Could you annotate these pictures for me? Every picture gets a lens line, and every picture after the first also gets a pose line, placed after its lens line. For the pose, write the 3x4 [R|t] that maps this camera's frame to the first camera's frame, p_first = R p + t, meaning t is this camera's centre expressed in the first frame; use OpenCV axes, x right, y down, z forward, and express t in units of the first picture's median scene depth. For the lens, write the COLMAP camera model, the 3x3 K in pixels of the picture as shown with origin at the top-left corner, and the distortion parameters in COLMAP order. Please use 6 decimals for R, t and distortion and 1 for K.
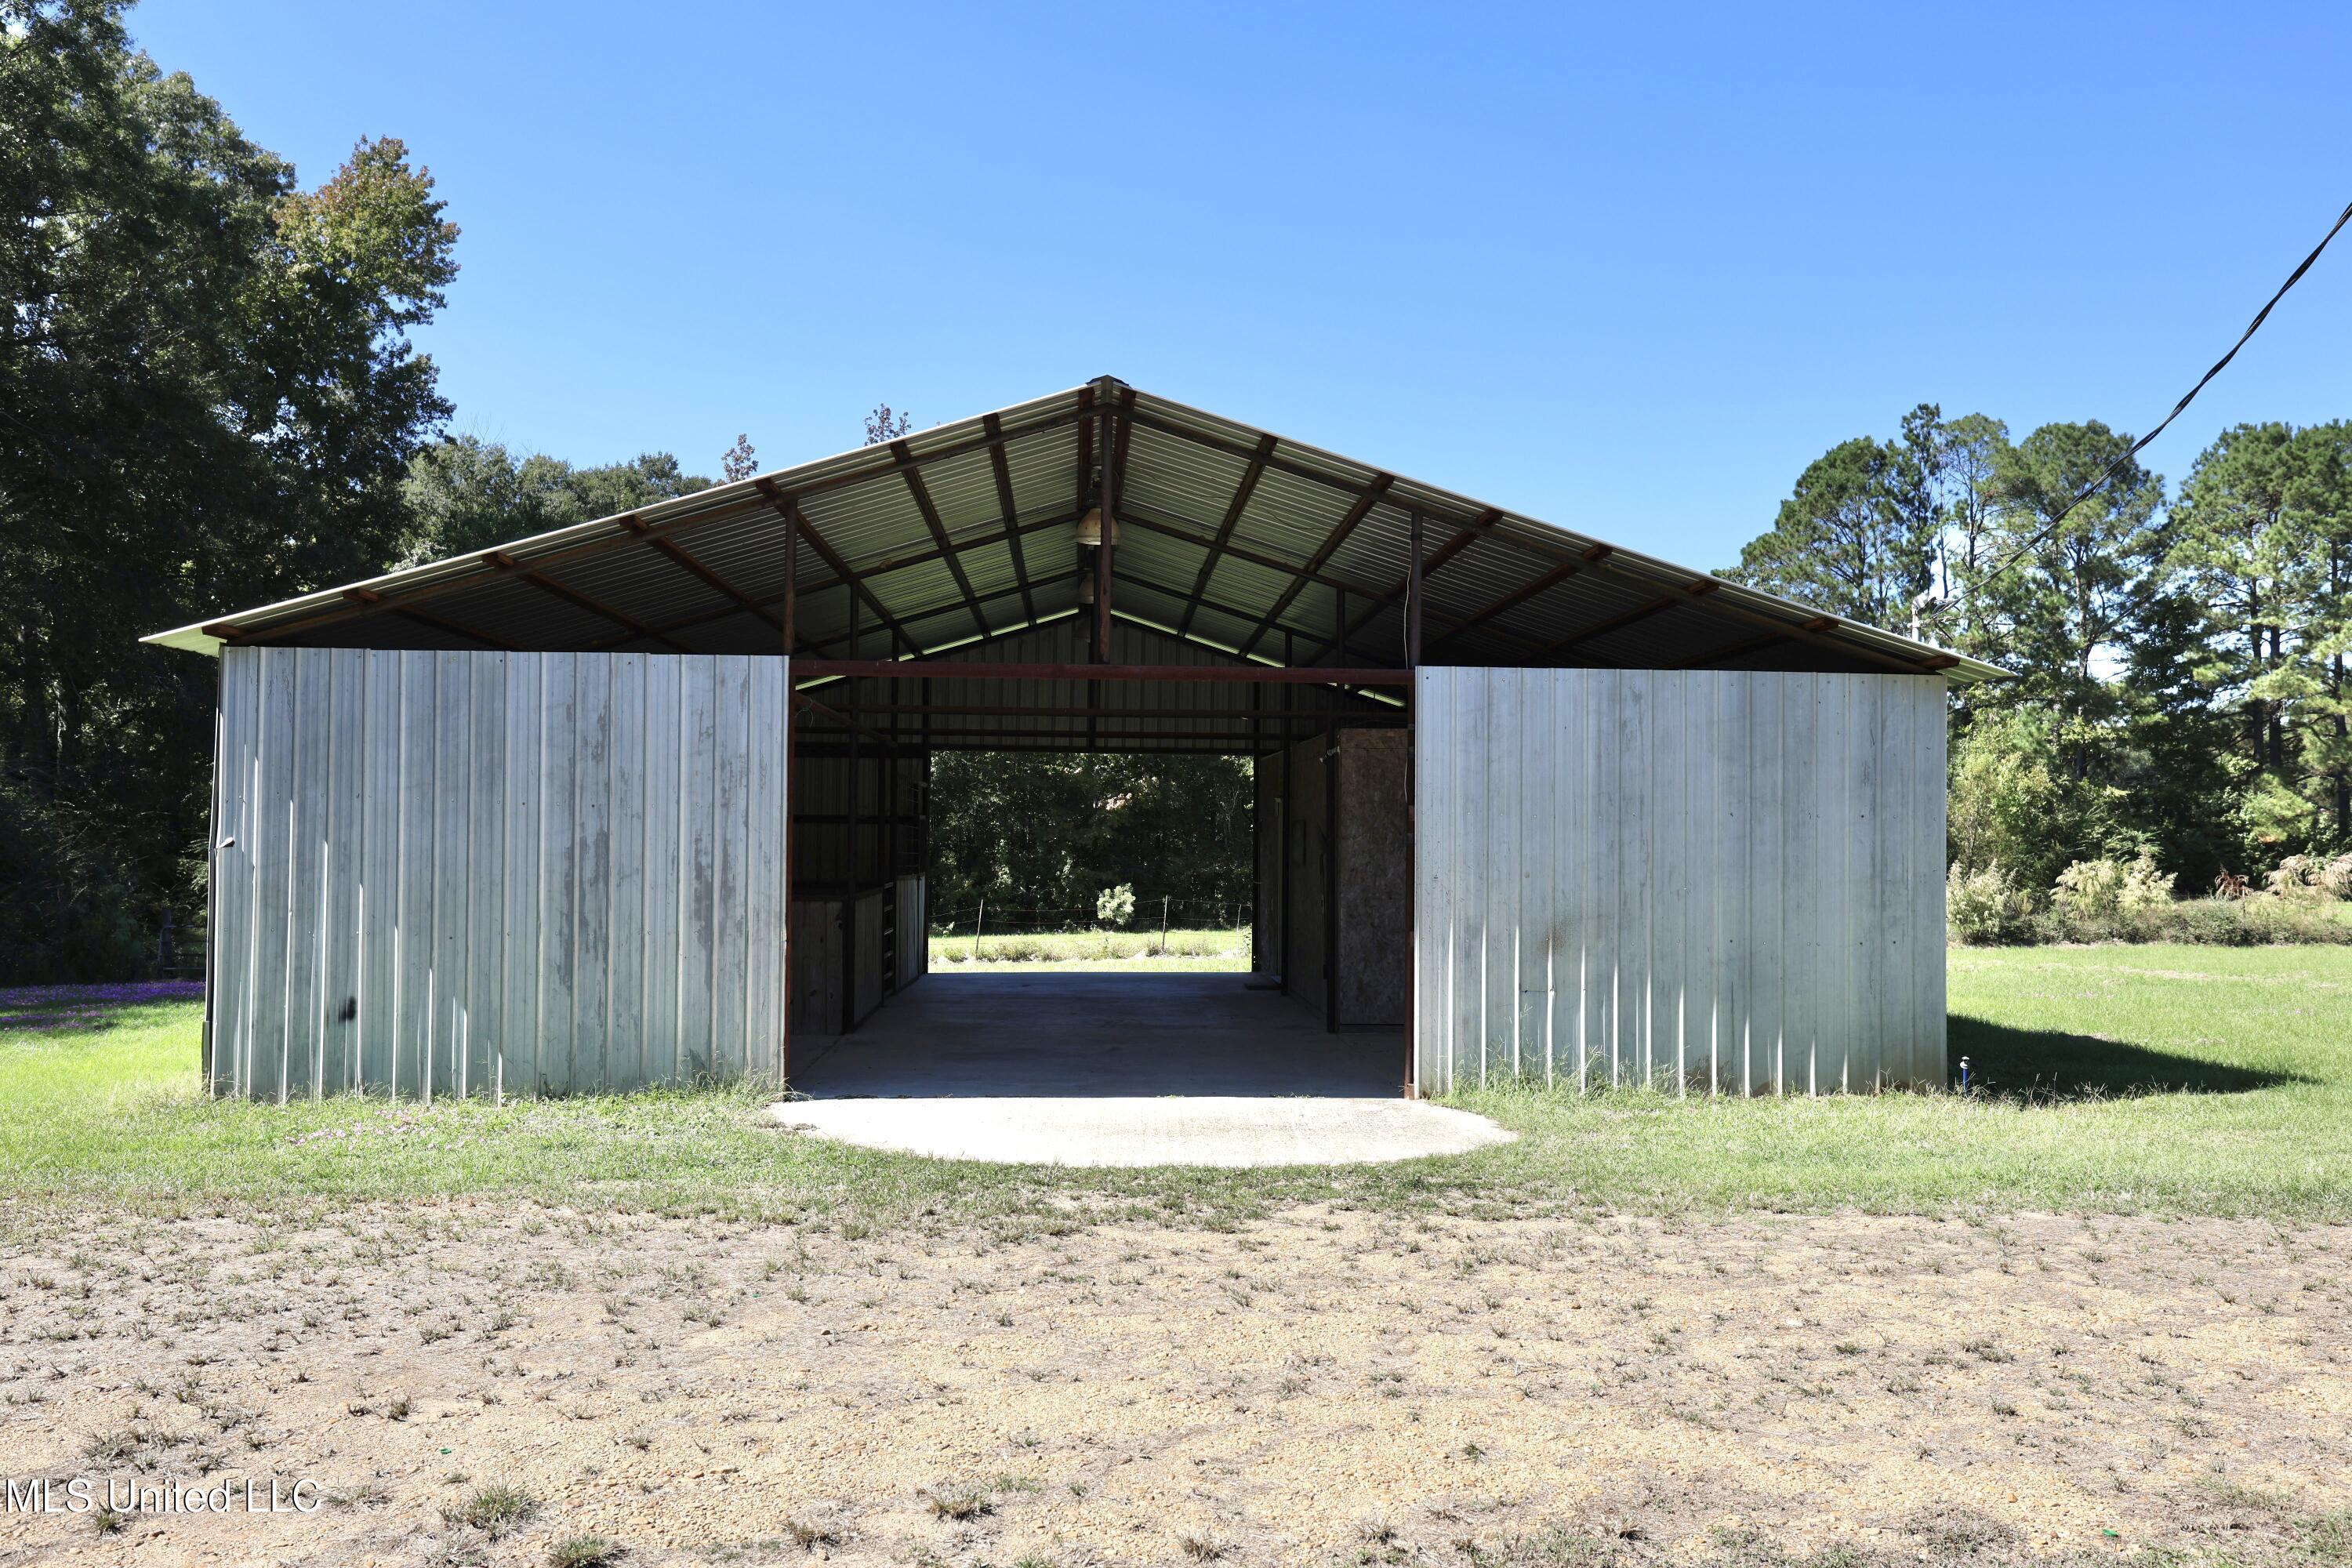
lens RADIAL K [[1817.3, 0, 1176.0], [0, 1817.3, 784.0], [0, 0, 1]] dist [0.005020, -0.000808]
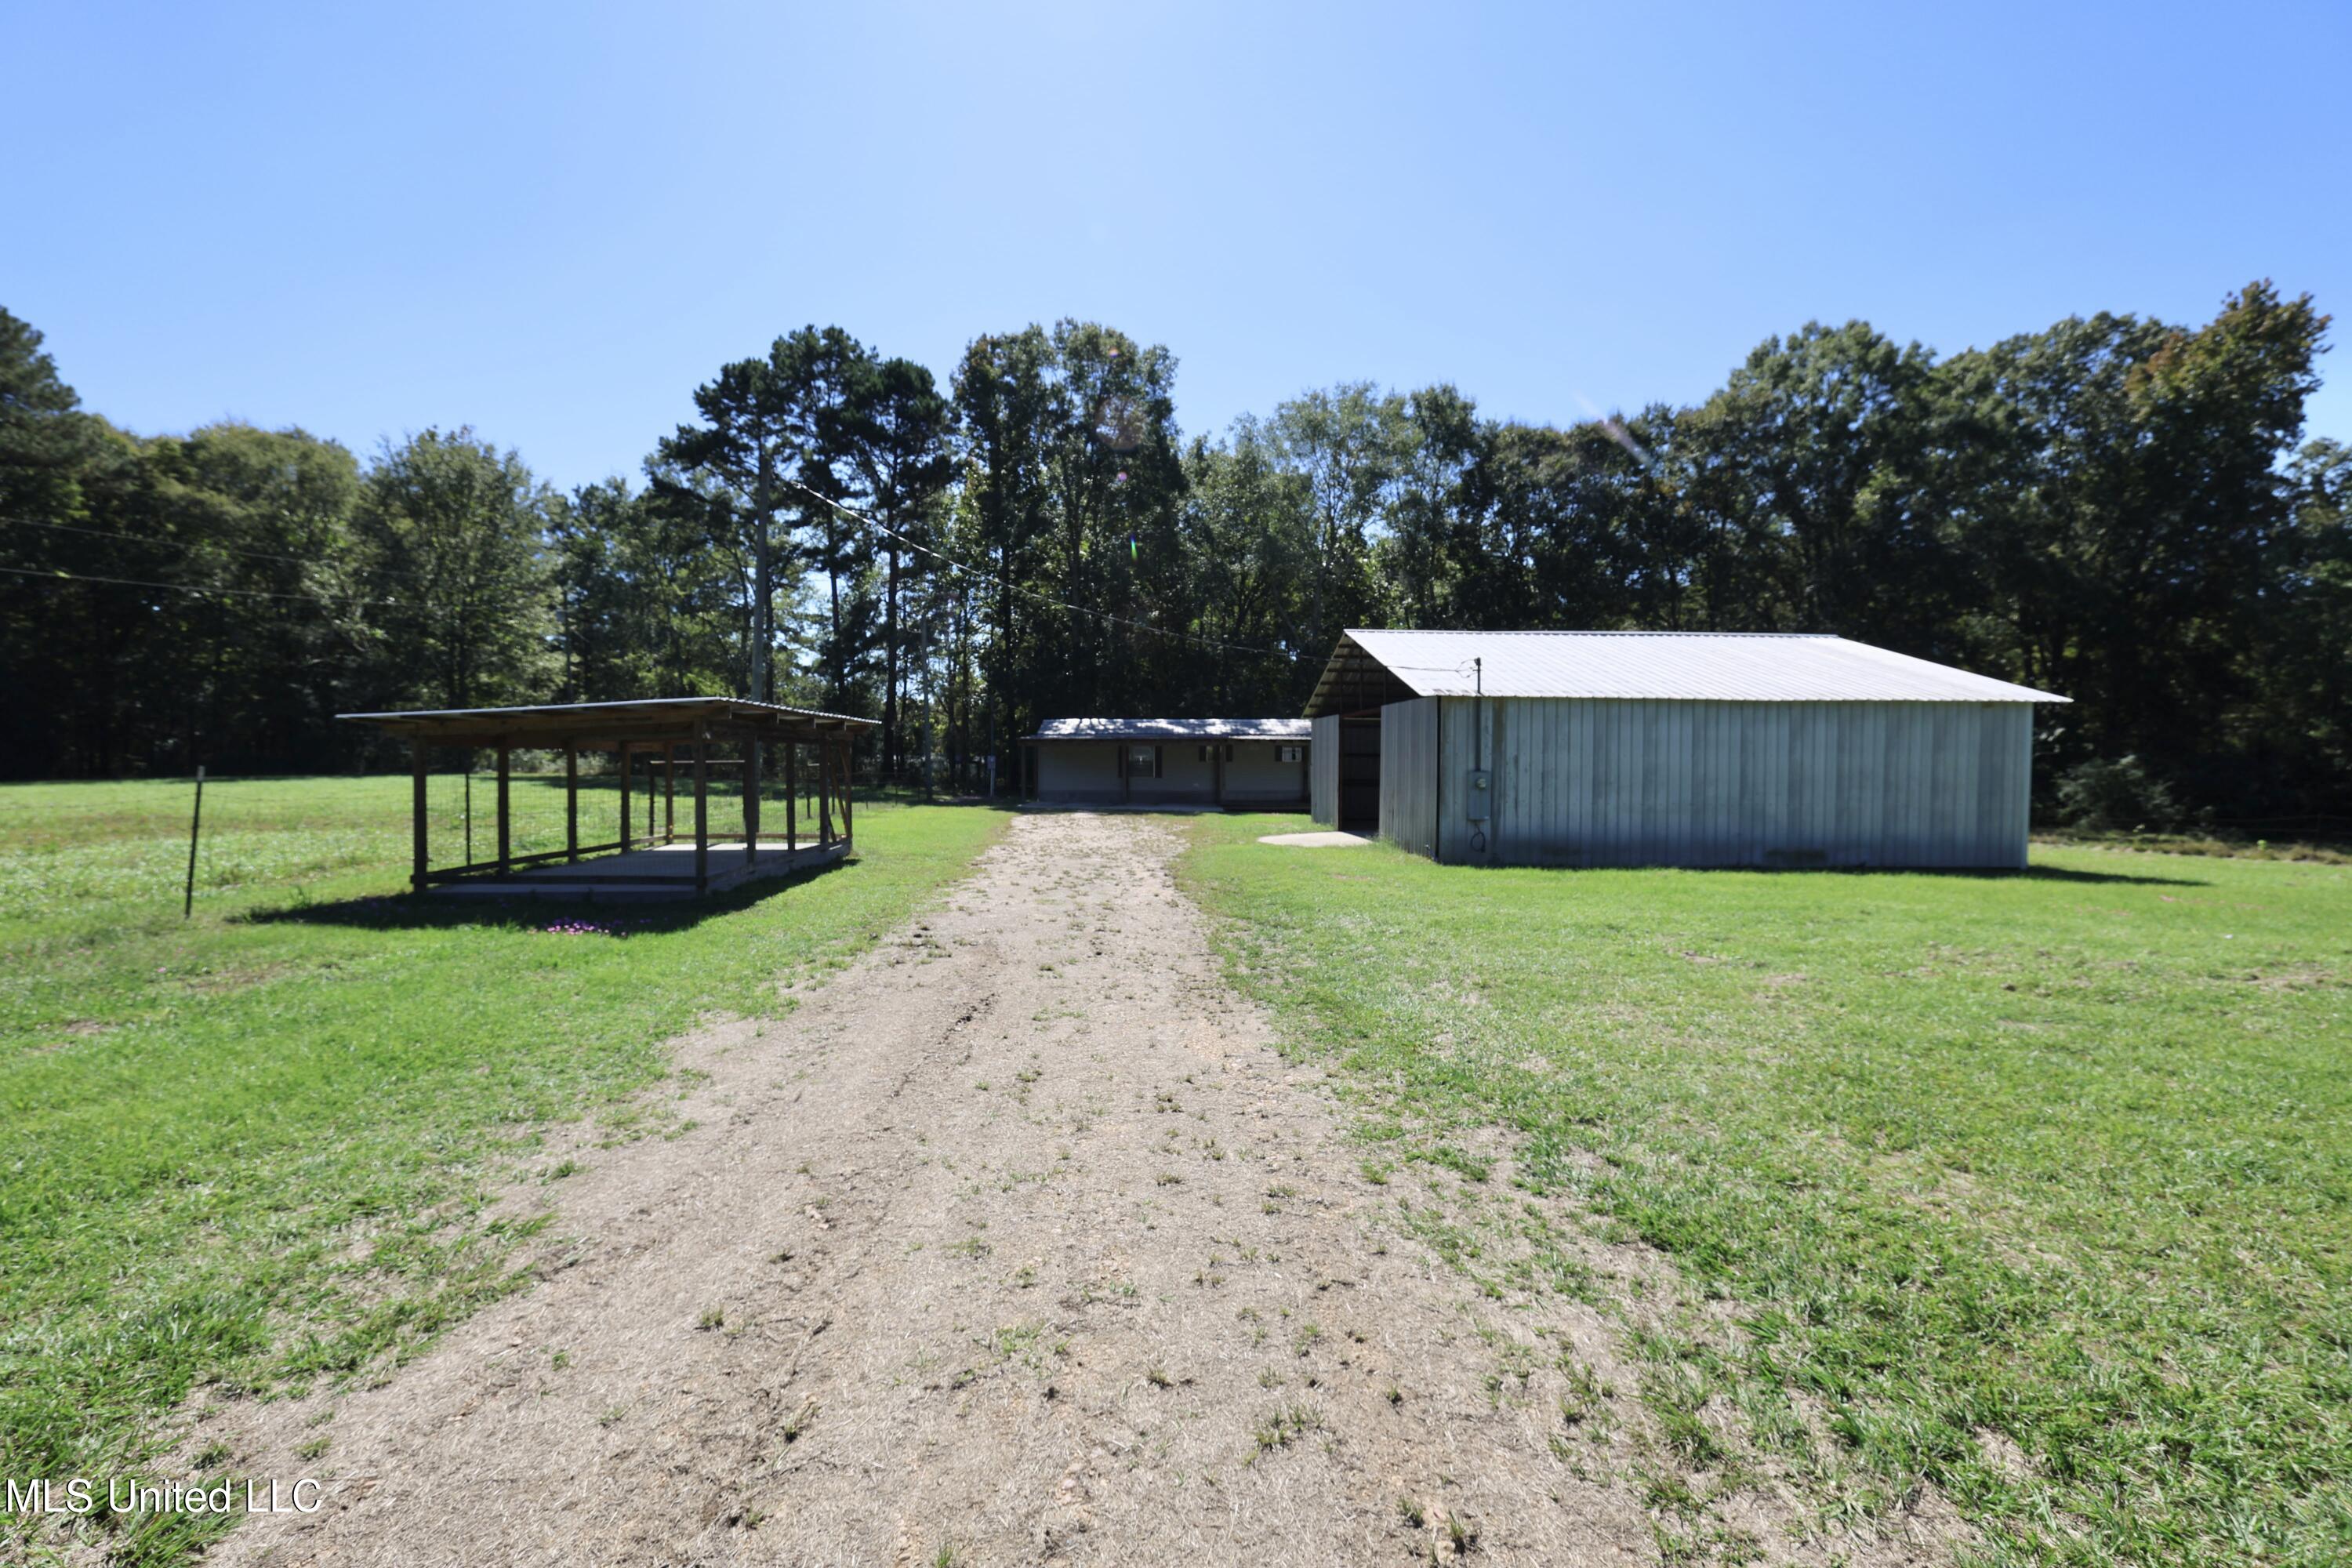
lens RADIAL K [[1030.6, 0, 1176.0], [0, 1030.6, 784.0], [0, 0, 1]] dist [-0.000002, 0.000134]
pose [[0.003217, 0.016184, -0.999864, 0.400234], [0.024488, 0.999568, 0.016258, 0.006980], [0.999695, -0.024537, 0.002819, 0.138474]]
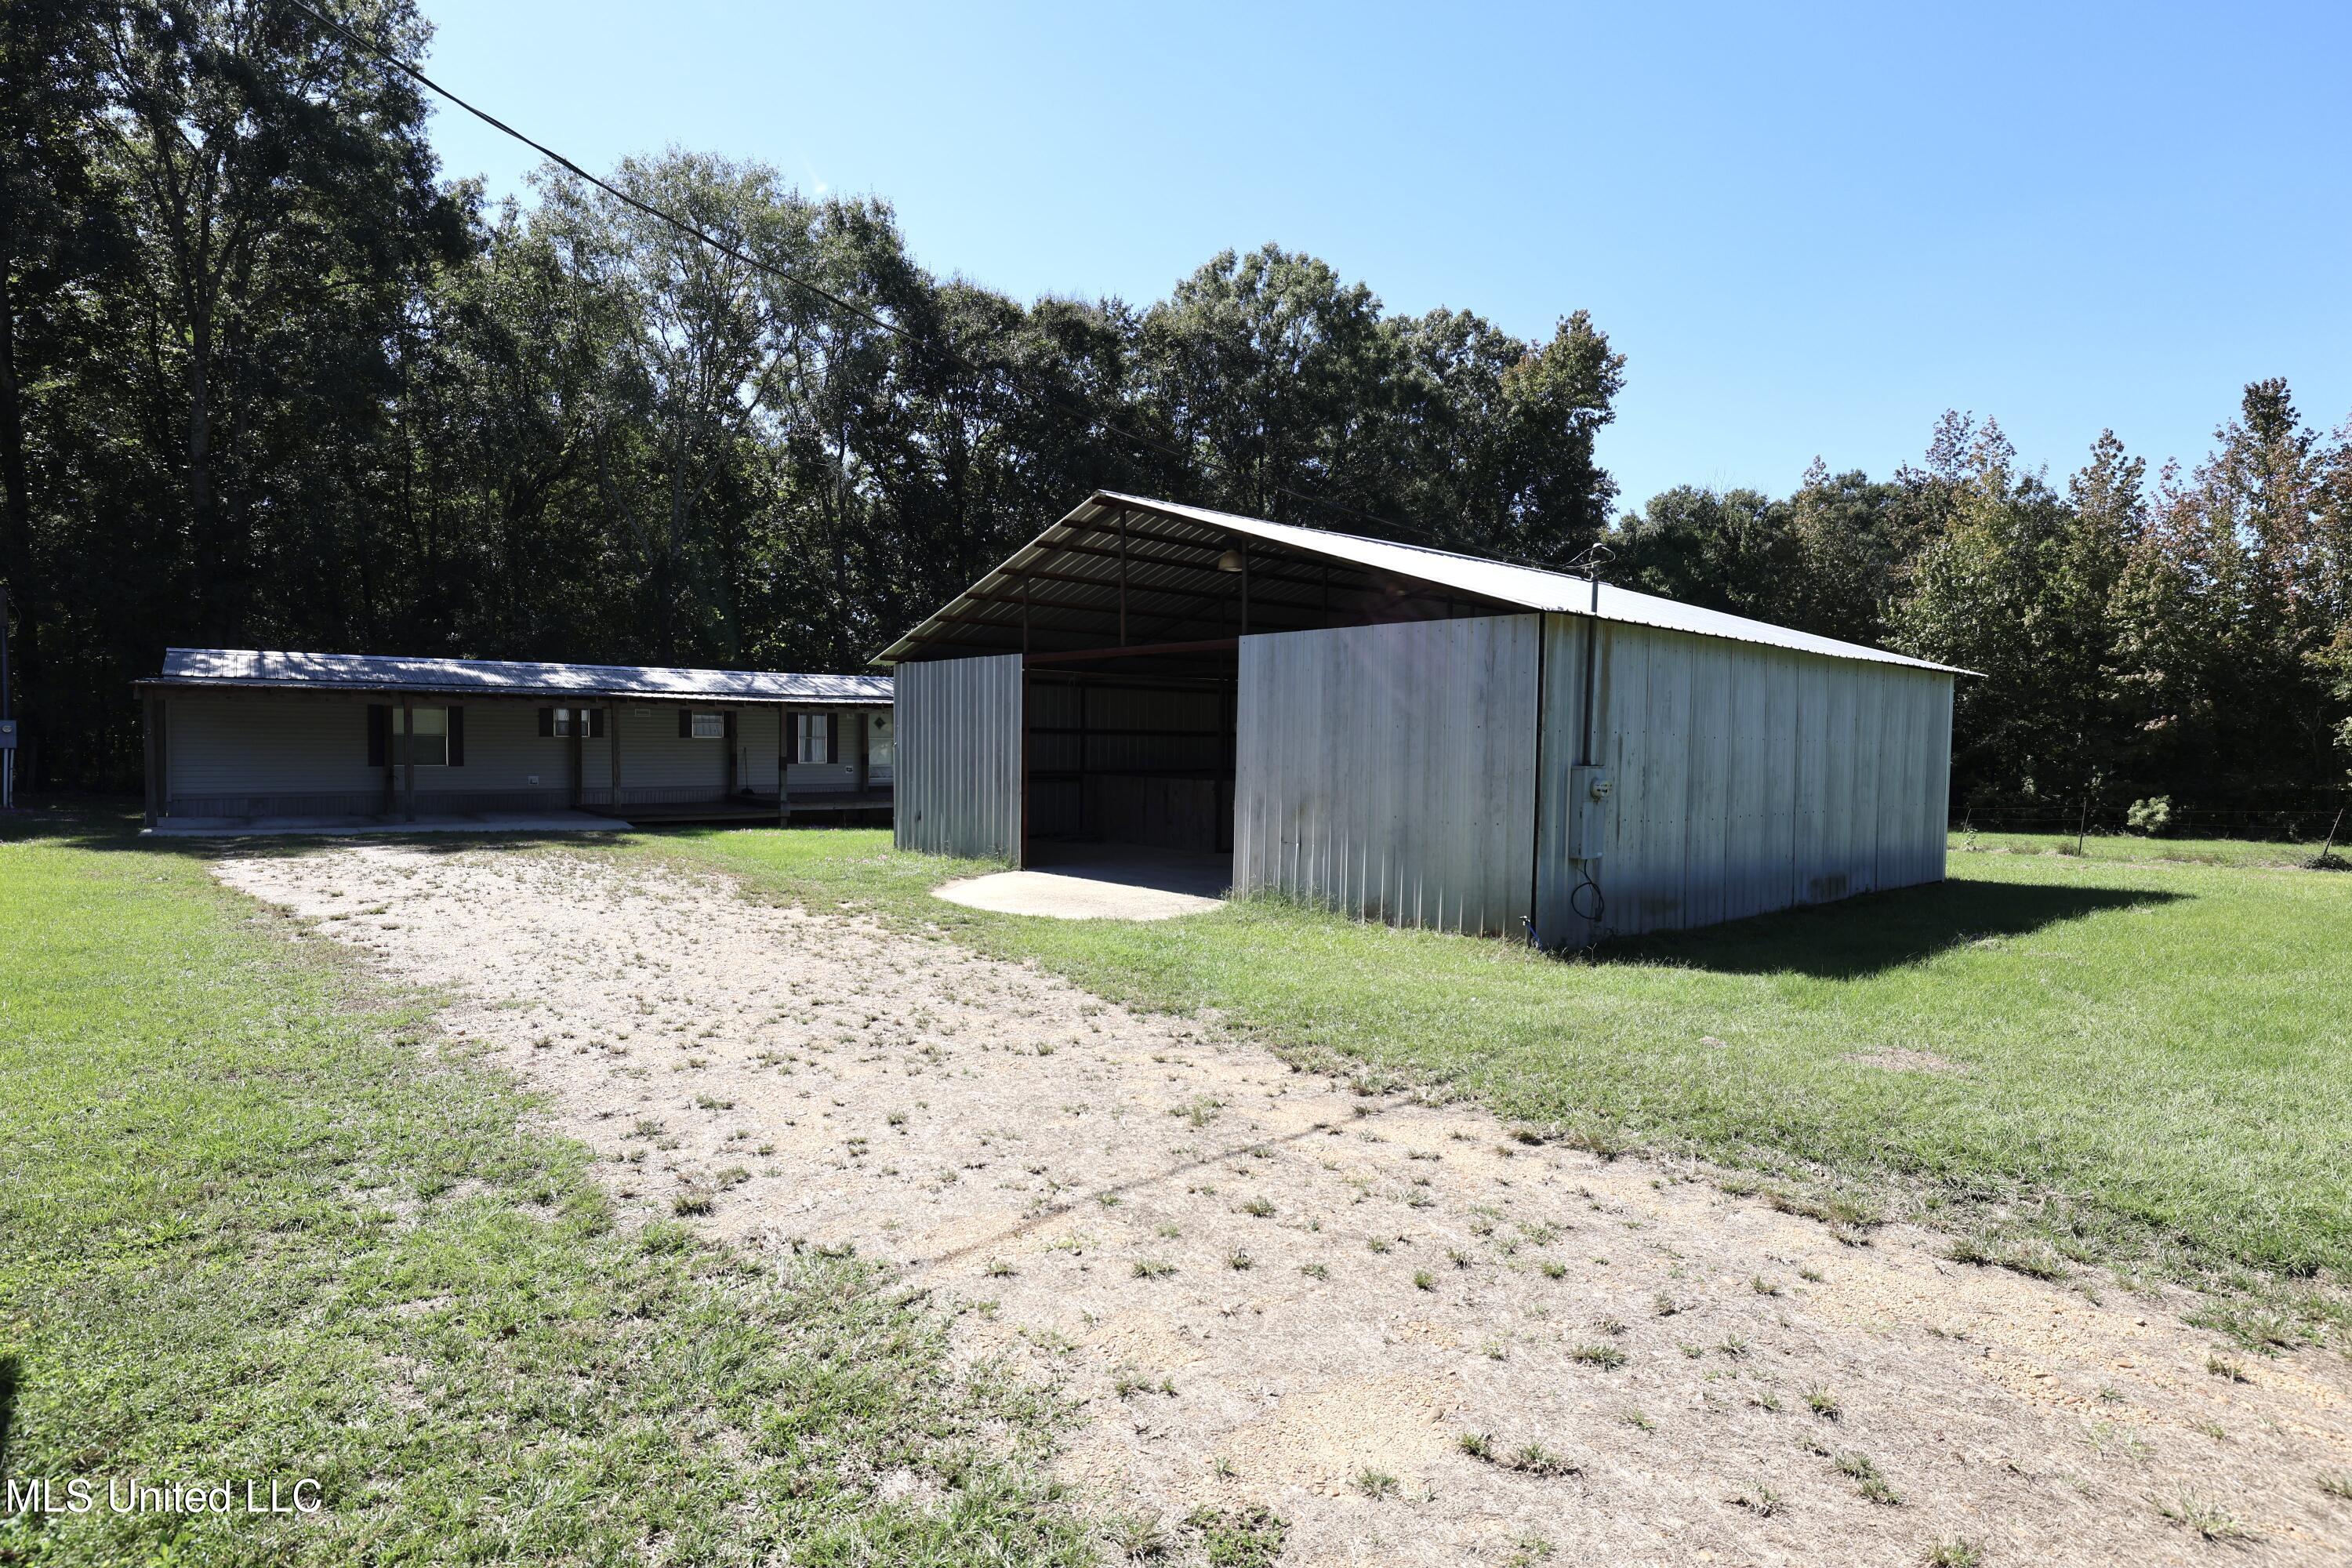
lens RADIAL K [[1200.6, 0, 1176.0], [0, 1200.6, 784.0], [0, 0, 1]] dist [0.003137, 0.001377]
pose [[0.612191, 0.028066, -0.790212, 0.200131], [0.015322, 0.998761, 0.047343, 0.003209], [0.790562, -0.041091, 0.611002, 0.065746]]
